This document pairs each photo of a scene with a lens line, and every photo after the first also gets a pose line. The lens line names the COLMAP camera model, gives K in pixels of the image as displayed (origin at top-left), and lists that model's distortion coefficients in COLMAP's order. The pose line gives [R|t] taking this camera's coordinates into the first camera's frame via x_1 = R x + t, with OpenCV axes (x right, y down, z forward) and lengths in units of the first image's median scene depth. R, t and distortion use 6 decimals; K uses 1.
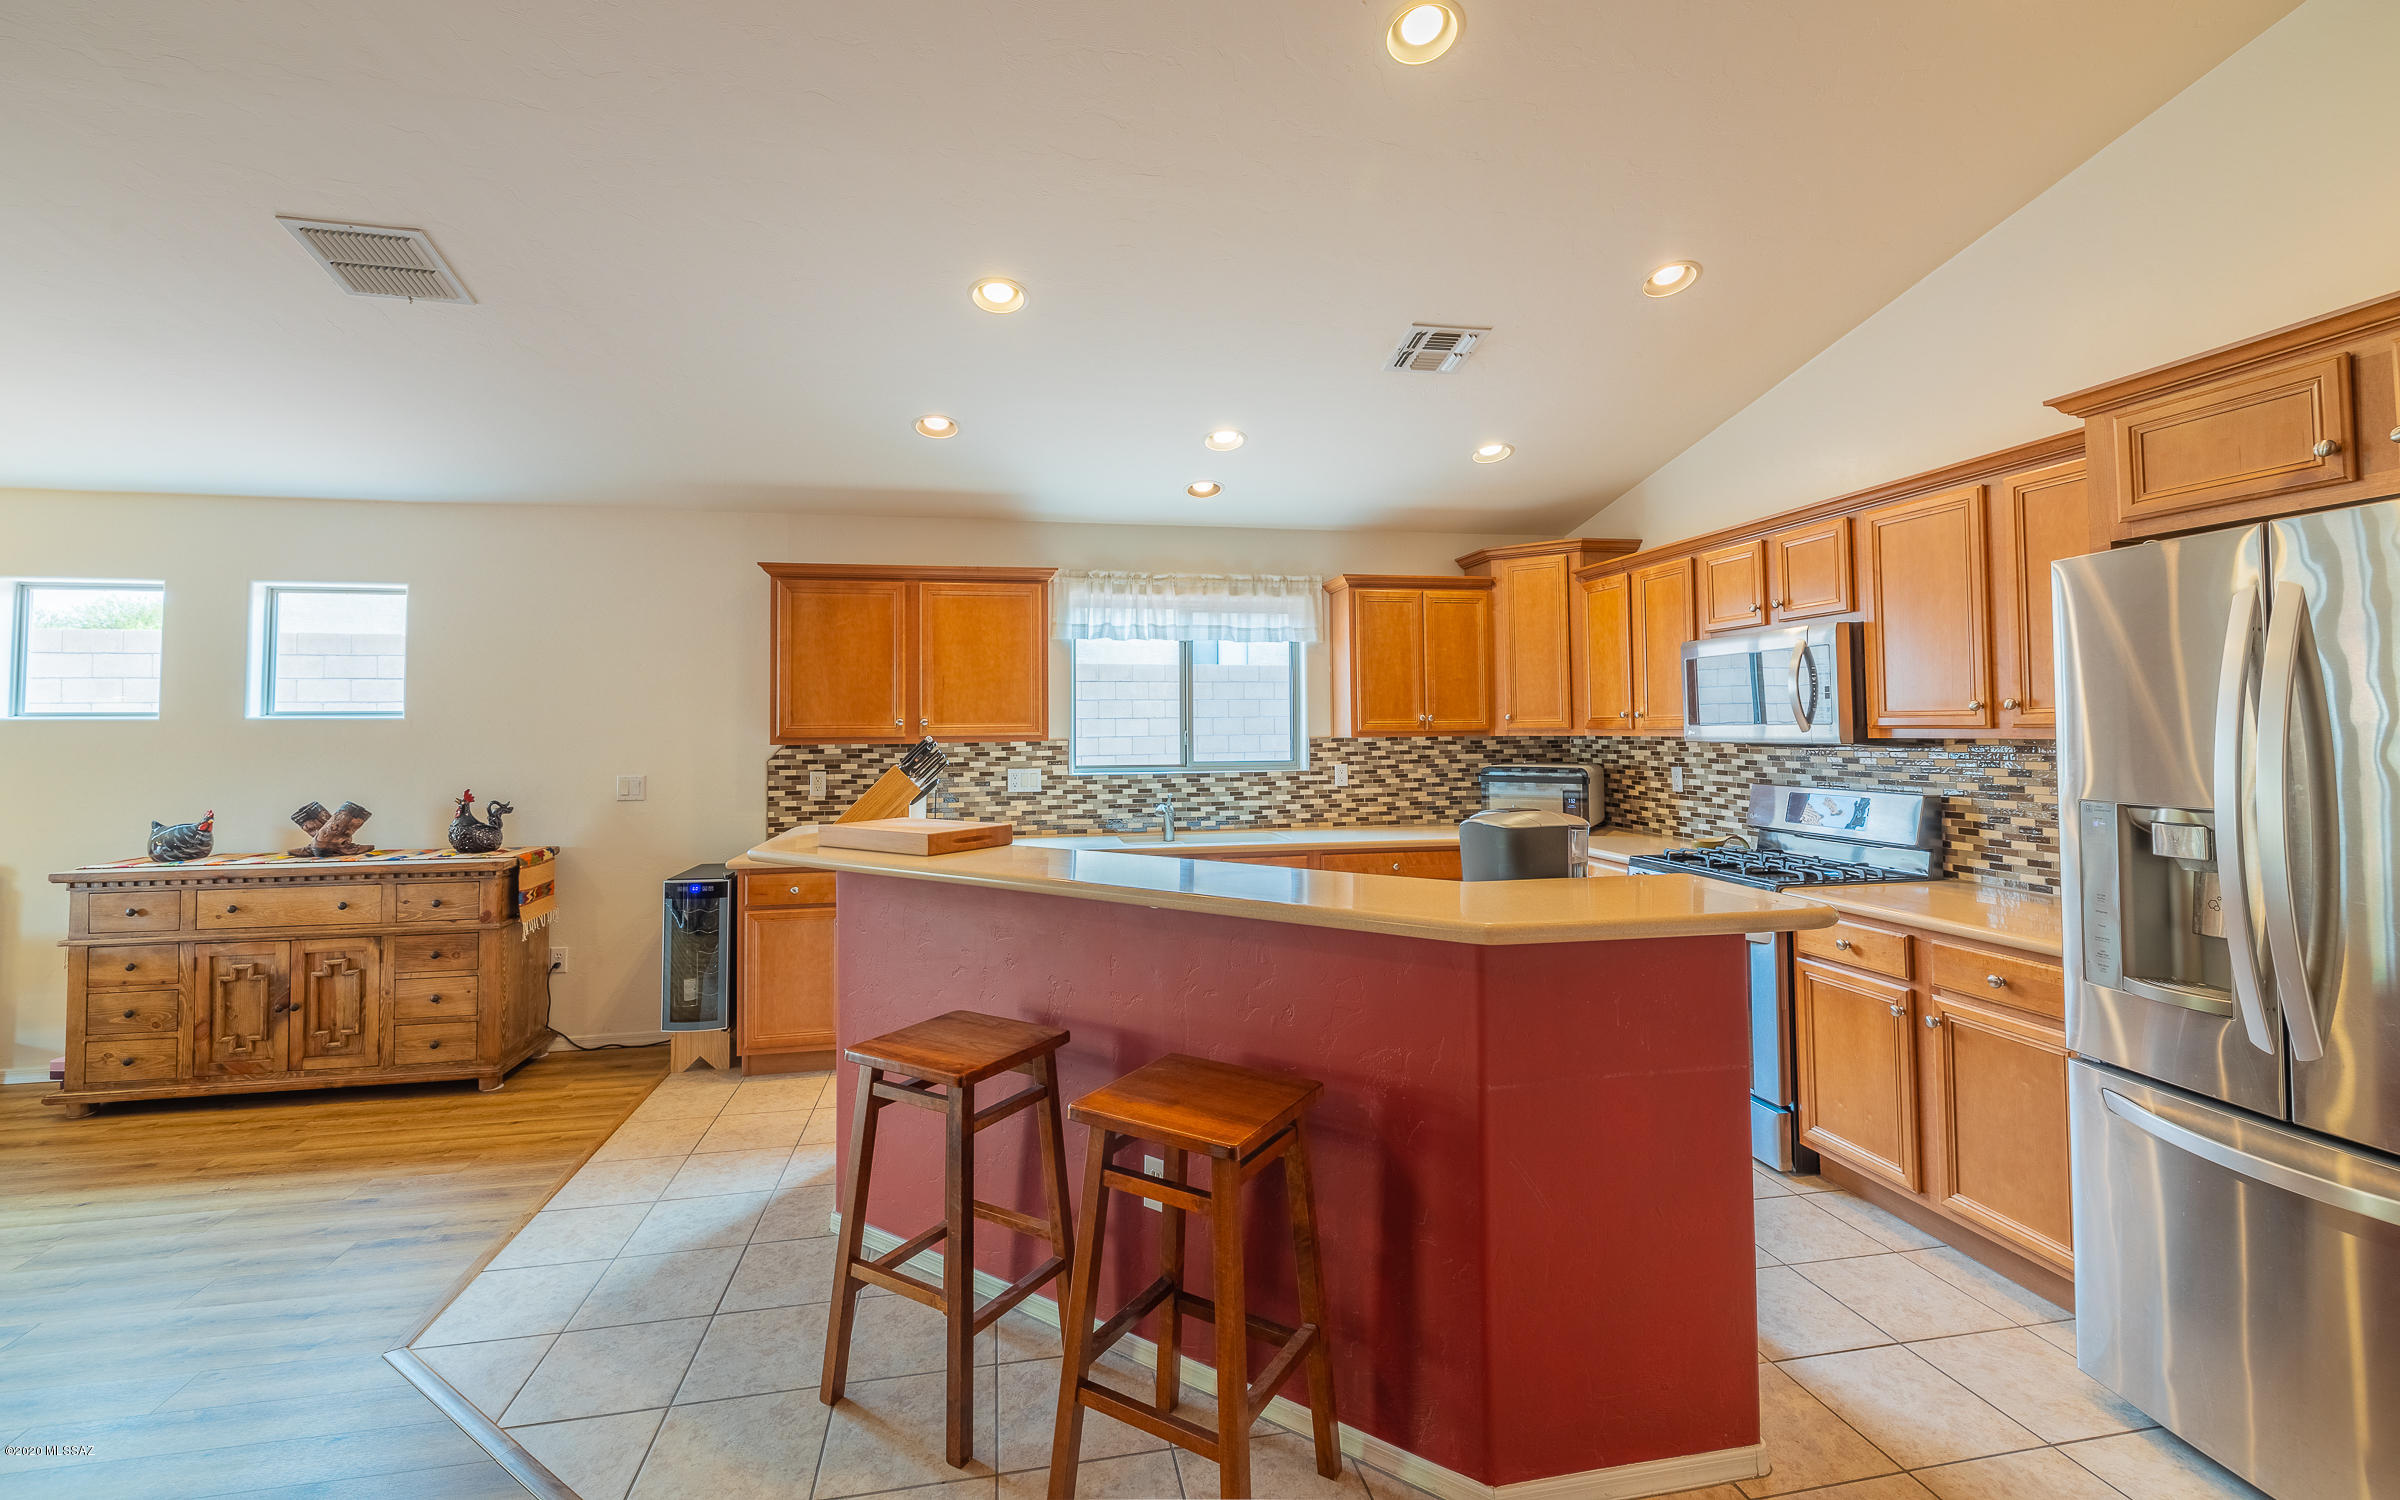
lens RADIAL K [[1020.1, 0, 1200.0], [0, 1020.1, 750.0], [0, 0, 1]] dist [-0.000022, 0.000048]
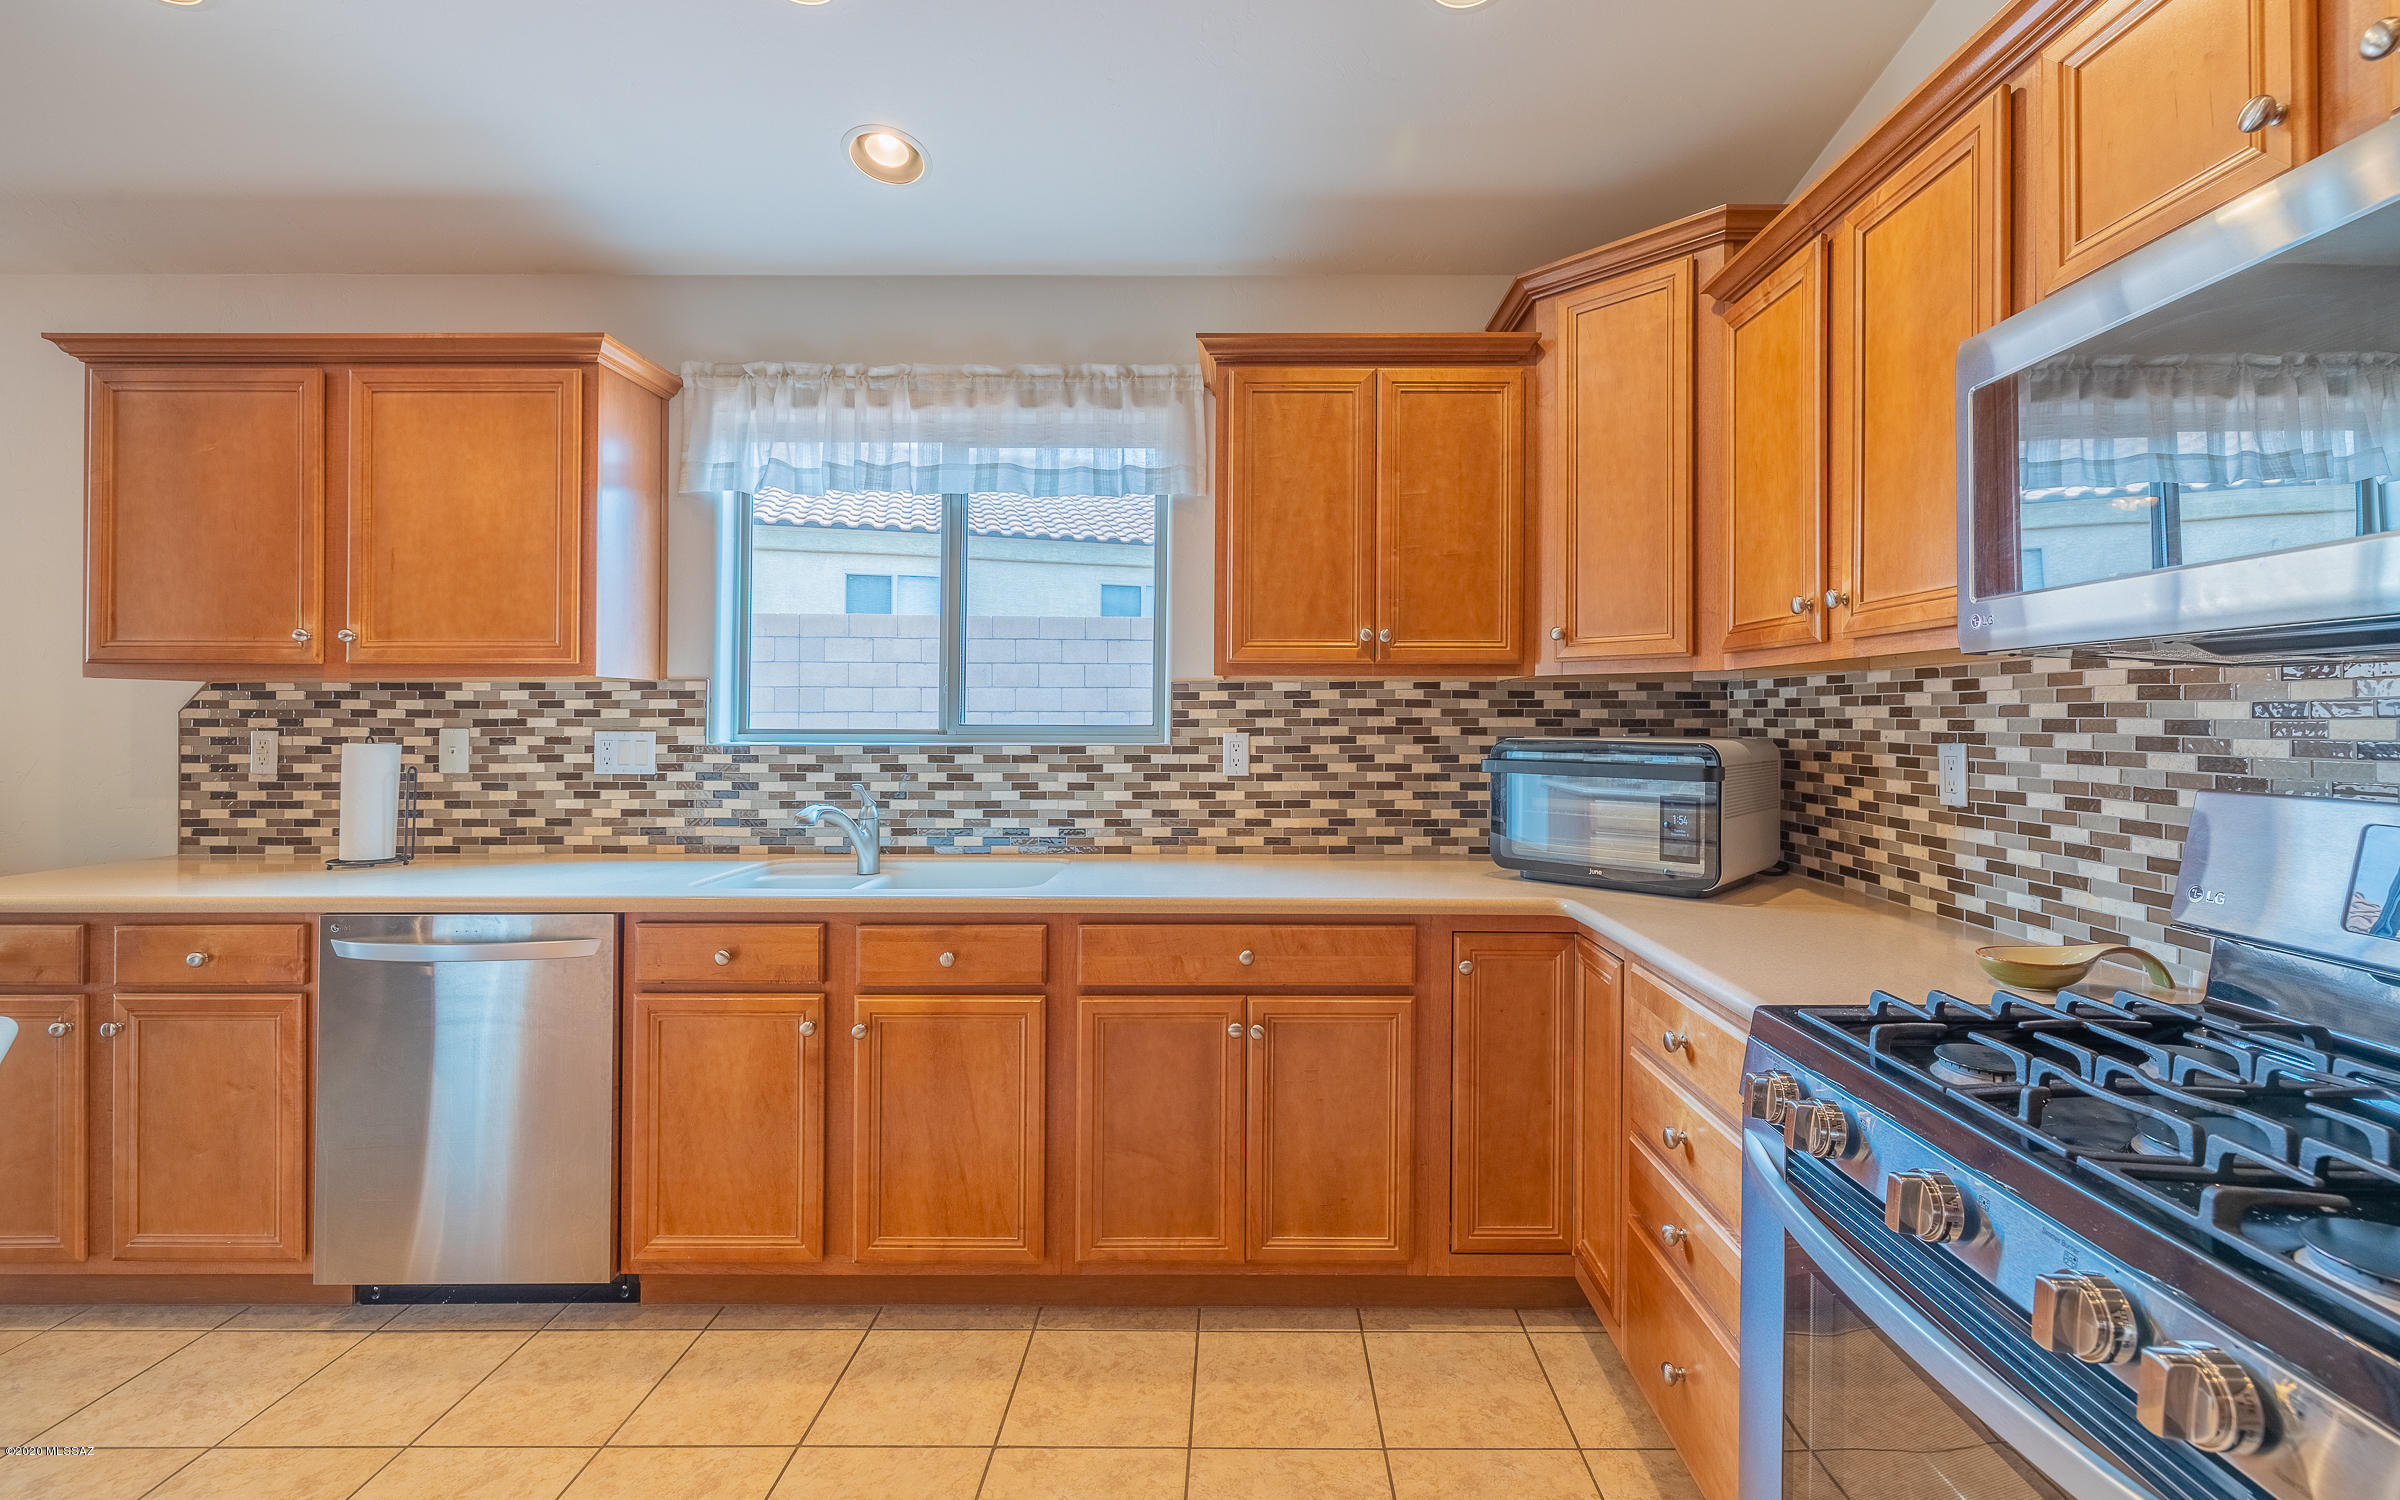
lens RADIAL K [[1094.0, 0, 1202.2], [0, 1094.0, 764.1], [0, 0, 1]] dist [0.000447, 0.000176]
pose [[0.980812, 0.018219, -0.194104, 0.242329], [-0.013320, 0.999560, 0.026513, 0.015815], [0.194501, -0.023419, 0.980623, 0.482732]]
